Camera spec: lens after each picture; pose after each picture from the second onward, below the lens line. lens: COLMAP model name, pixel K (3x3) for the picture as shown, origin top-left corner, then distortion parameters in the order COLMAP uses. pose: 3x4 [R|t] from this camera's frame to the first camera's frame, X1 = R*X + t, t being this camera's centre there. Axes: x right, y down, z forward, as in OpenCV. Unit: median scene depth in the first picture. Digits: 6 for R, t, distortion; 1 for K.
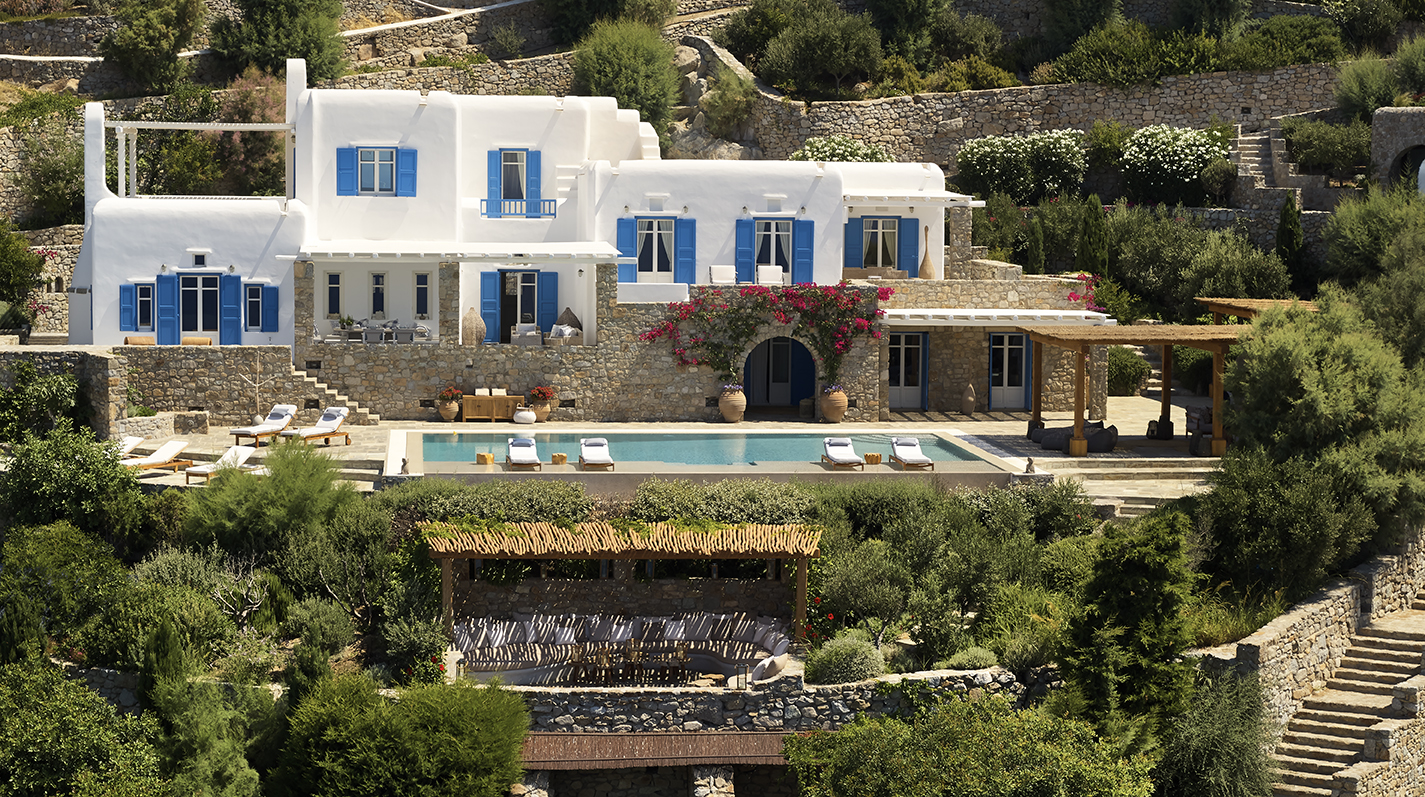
lens RADIAL K [[3271.9, 0, 712.5], [0, 3271.9, 398.5], [0, 0, 1]] dist [-0.035070, 0.467555]
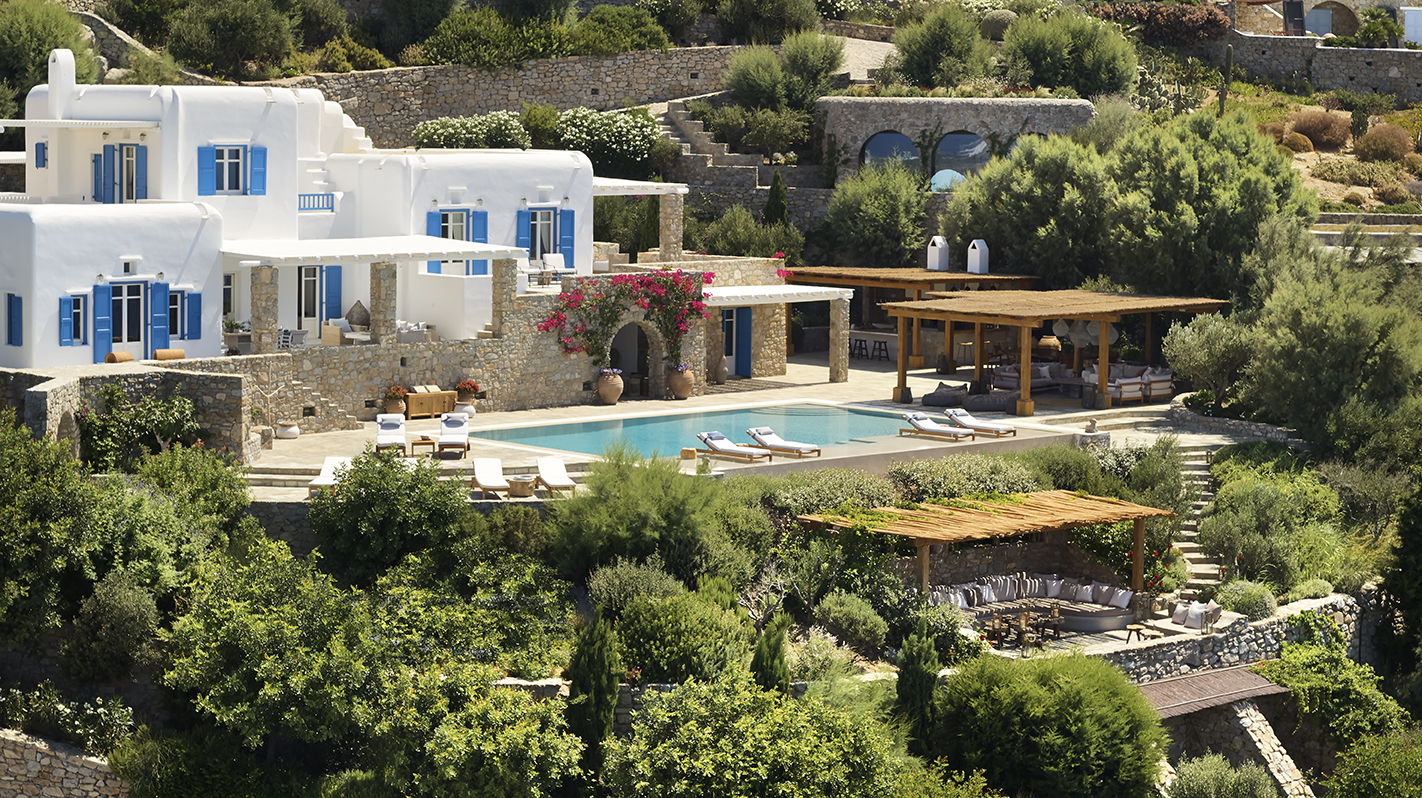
lens RADIAL K [[3265.1, 0, 711.0], [0, 3265.1, 399.0], [0, 0, 1]] dist [-0.035070, 0.467555]
pose [[0.763979, -0.059726, 0.642471, -0.639796], [0.040479, 0.998182, 0.044660, -0.039760], [-0.643971, -0.008113, 0.765007, 0.163431]]
